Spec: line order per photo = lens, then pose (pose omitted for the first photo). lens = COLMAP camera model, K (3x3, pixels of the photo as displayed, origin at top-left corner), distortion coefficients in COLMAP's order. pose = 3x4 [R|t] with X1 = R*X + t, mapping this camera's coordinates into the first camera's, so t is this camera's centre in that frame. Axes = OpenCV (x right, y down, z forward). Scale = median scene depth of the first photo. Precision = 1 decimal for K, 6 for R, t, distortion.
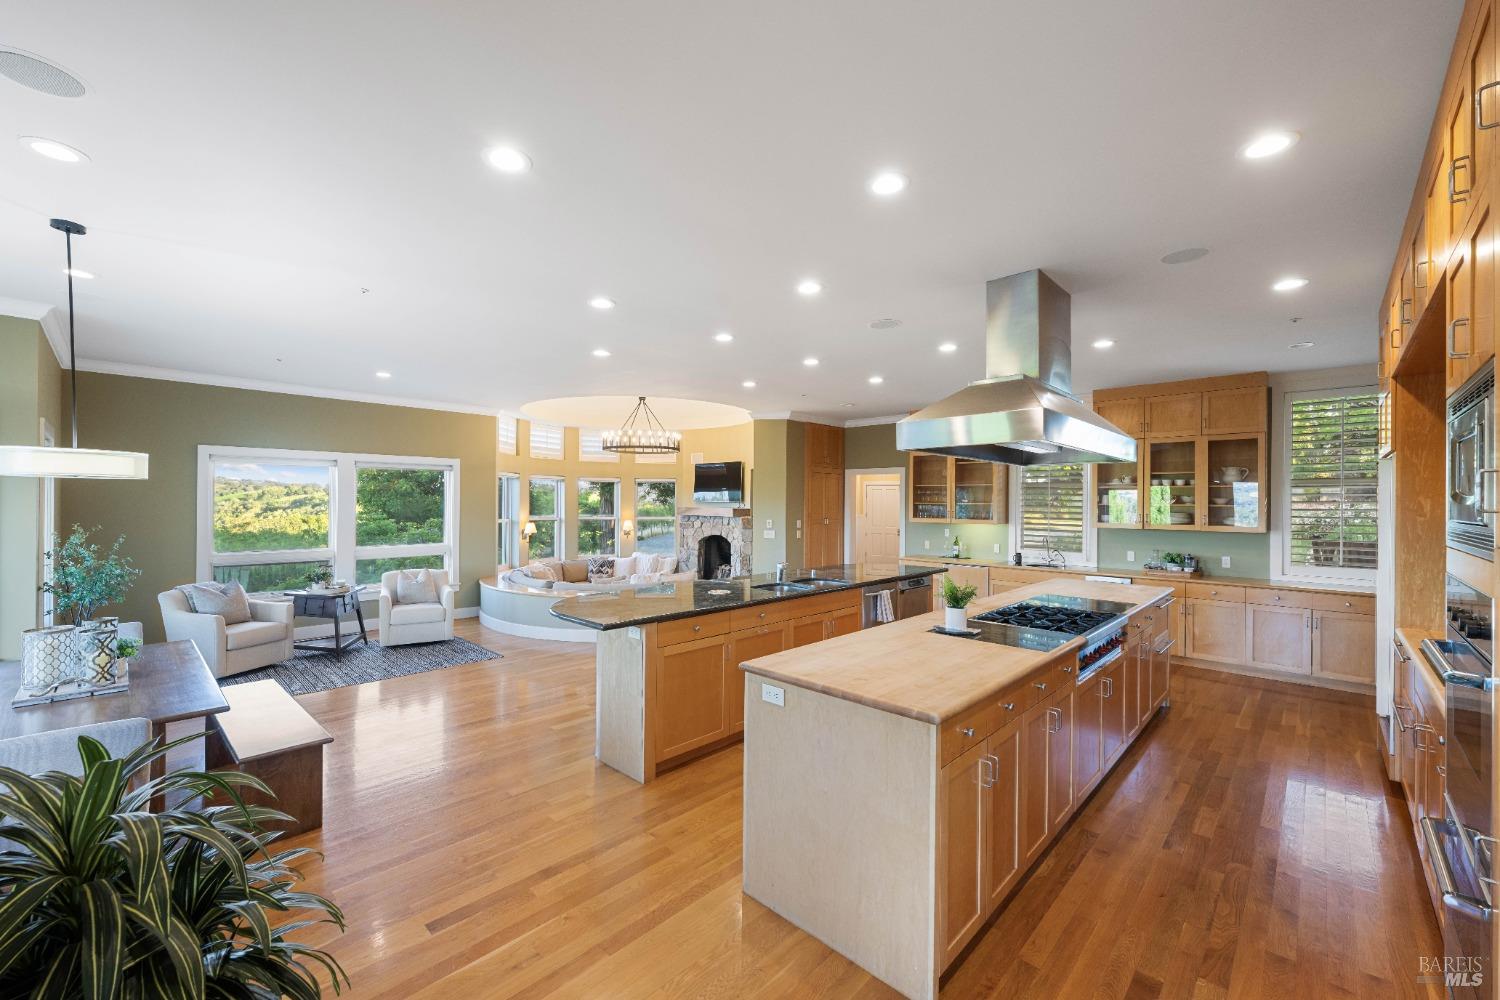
lens RADIAL K [[597.5, 0, 745.3], [0, 597.5, 500.7], [0, 0, 1]] dist [-0.002701, -0.000050]
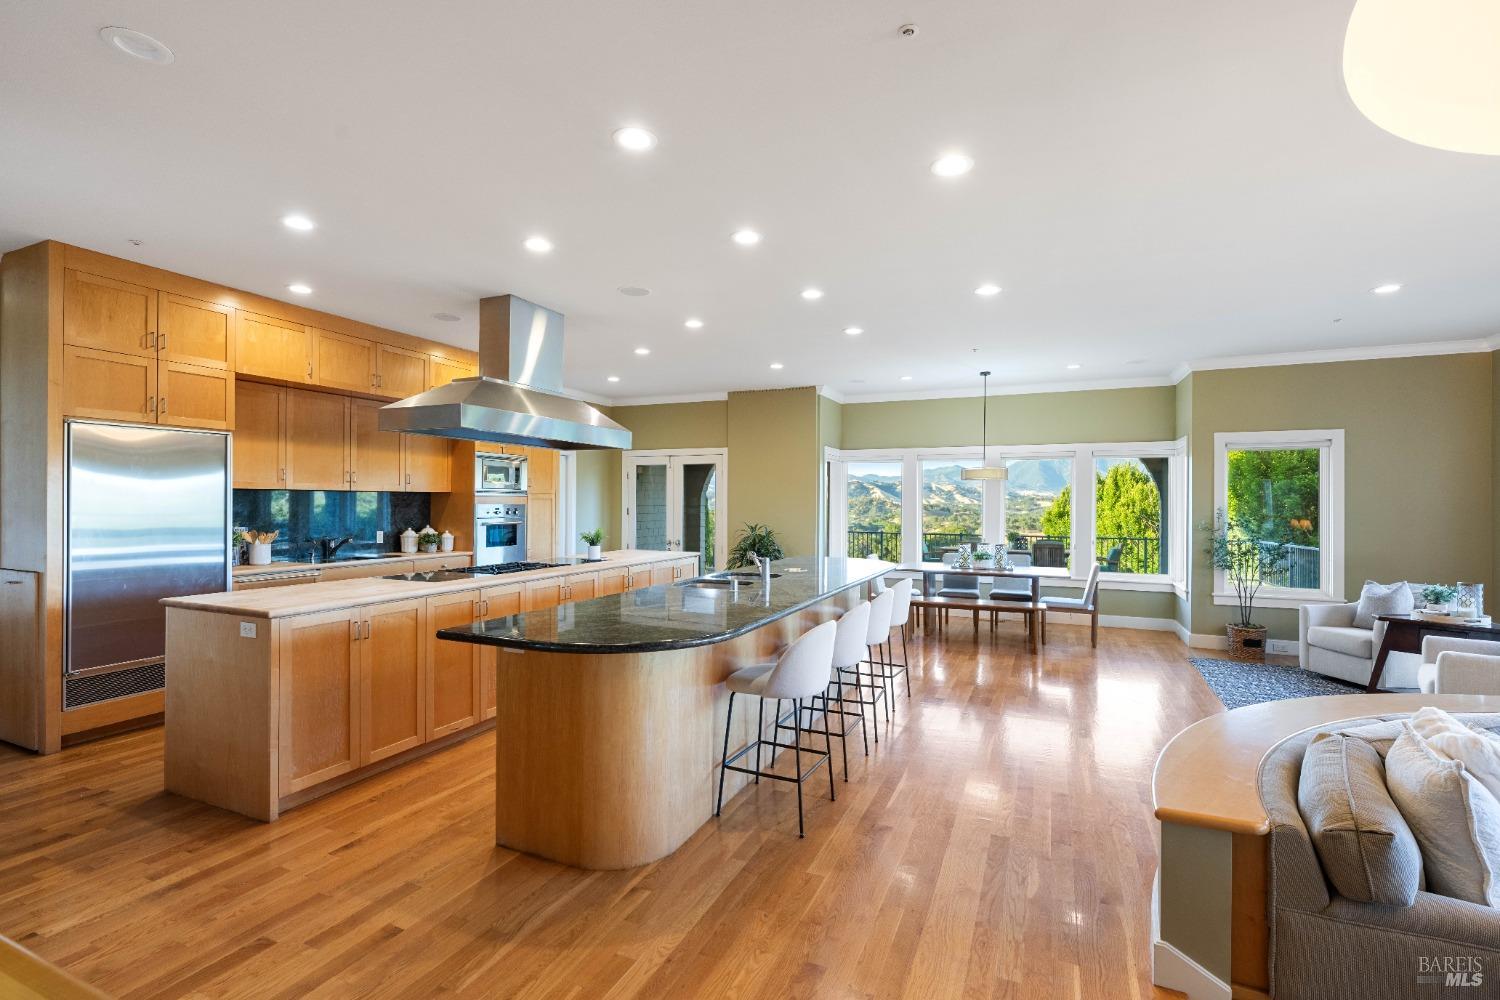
lens RADIAL K [[676.1, 0, 750.4], [0, 676.1, 500.2], [0, 0, 1]] dist [-0.004315, 0.000025]
pose [[-0.936886, -0.012180, -0.349424, 0.261867], [-0.009850, 0.999916, -0.008443, 0.029627], [0.349497, -0.004469, -0.936927, 1.253244]]
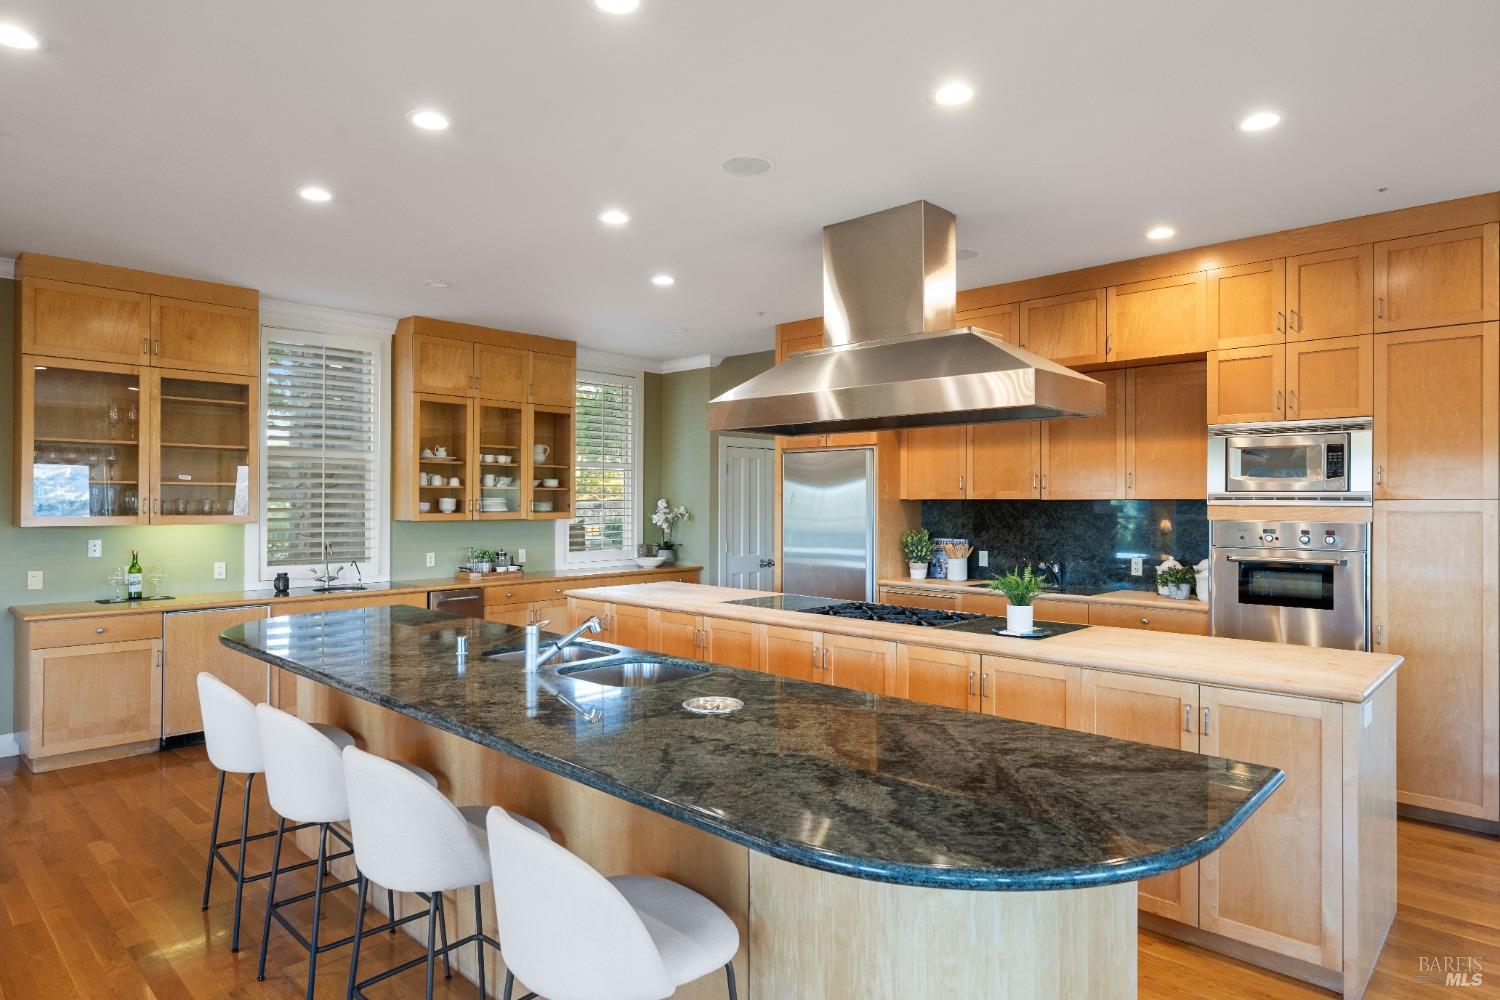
lens RADIAL K [[866.1, 0, 748.9], [0, 866.1, 503.8], [0, 0, 1]] dist [-0.002000, -0.001727]
pose [[-0.008335, -0.011363, 0.999901, -0.362910], [-0.005706, 0.999920, 0.011315, 0.012187], [-0.999949, -0.005611, -0.008399, 0.602024]]
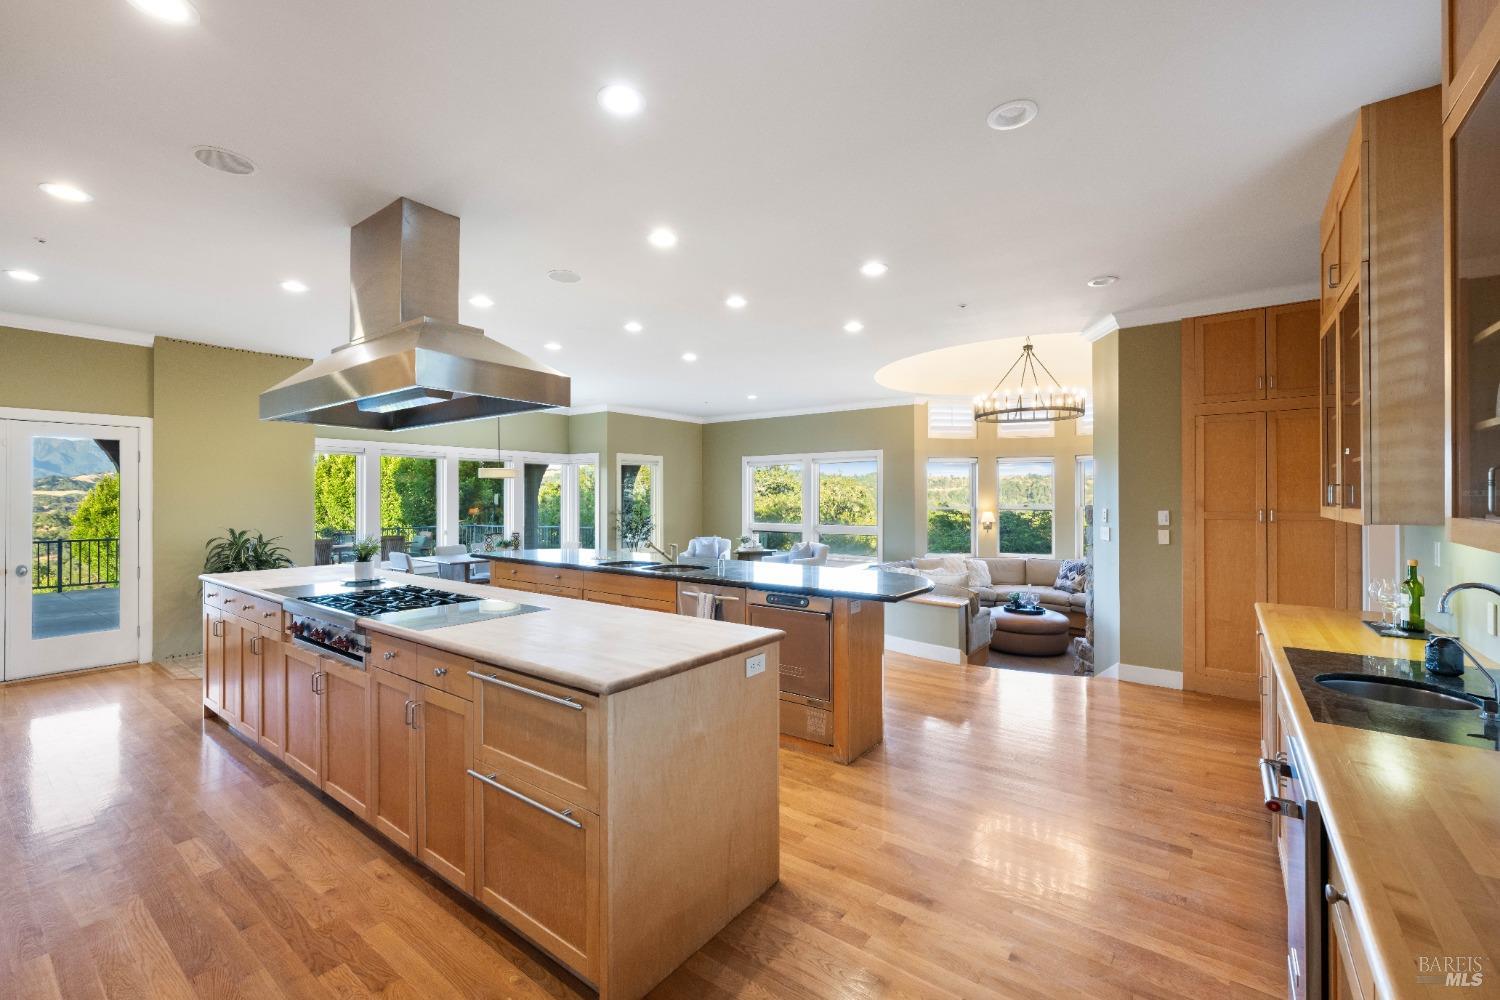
lens RADIAL K [[631.5, 0, 740.7], [0, 631.5, 493.2], [0, 0, 1]] dist [0.009500, 0.000078]
pose [[0.123710, -0.013438, -0.992227, 0.732557], [0.005068, 0.999904, -0.012910, 0.027743], [0.992305, -0.003432, 0.123766, 0.690357]]
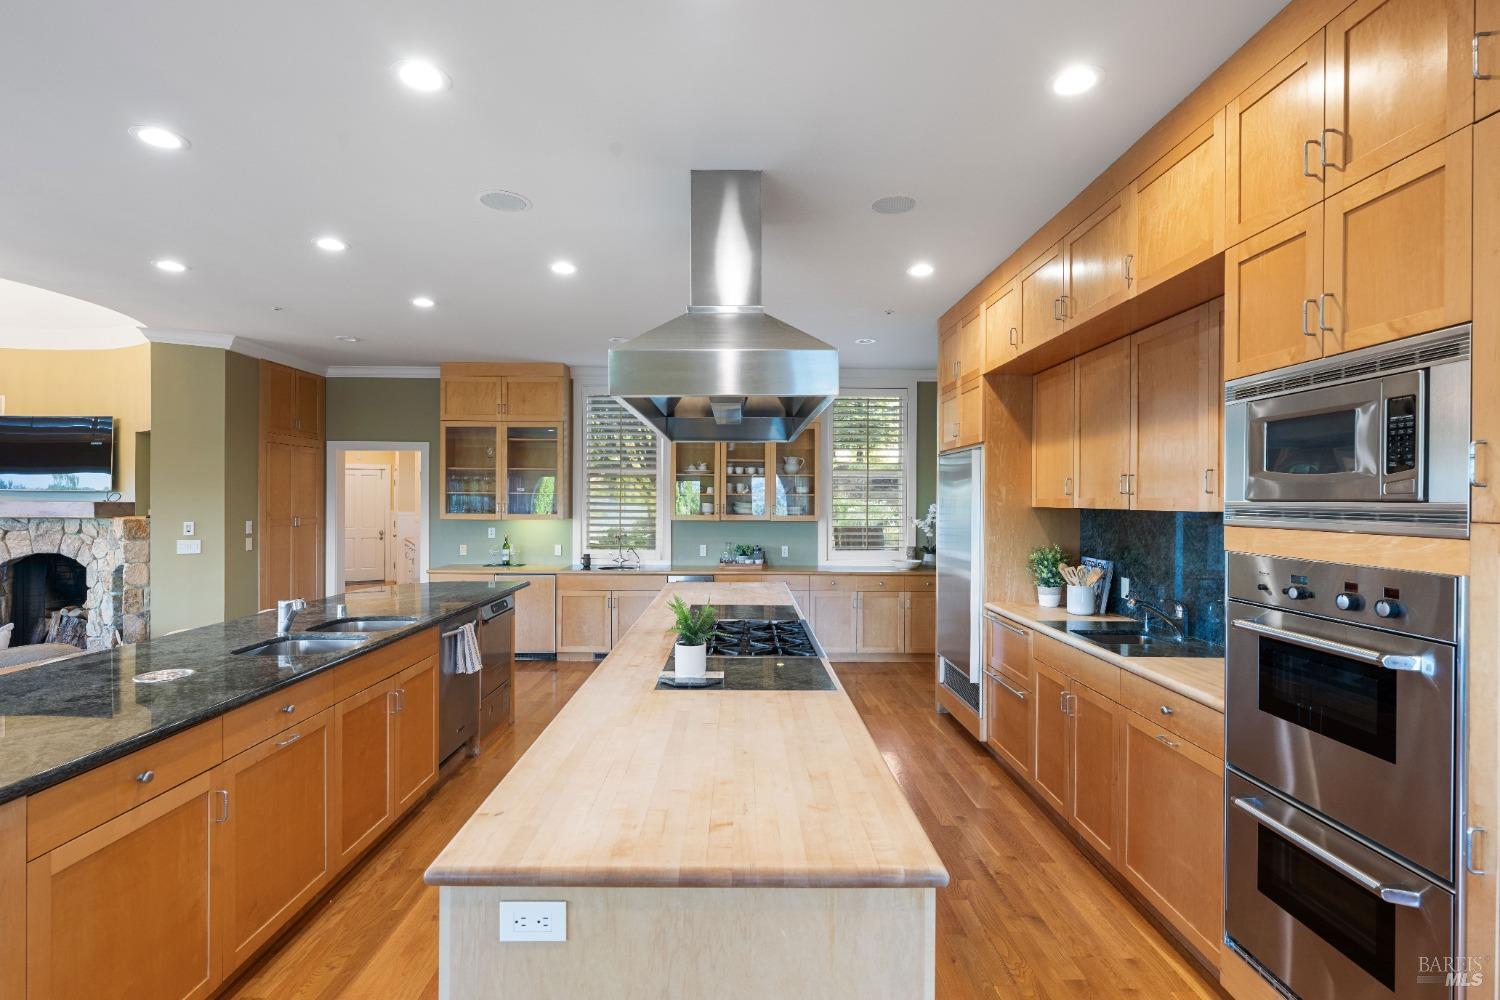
lens RADIAL K [[708.3, 0, 743.6], [0, 708.3, 502.8], [0, 0, 1]] dist [-0.004279, 0.000893]
pose [[0.713489, -0.007750, 0.700623, -0.065219], [-0.001244, 0.999923, 0.012327, 0.005998], [-0.700665, -0.009667, 0.713425, 0.175671]]
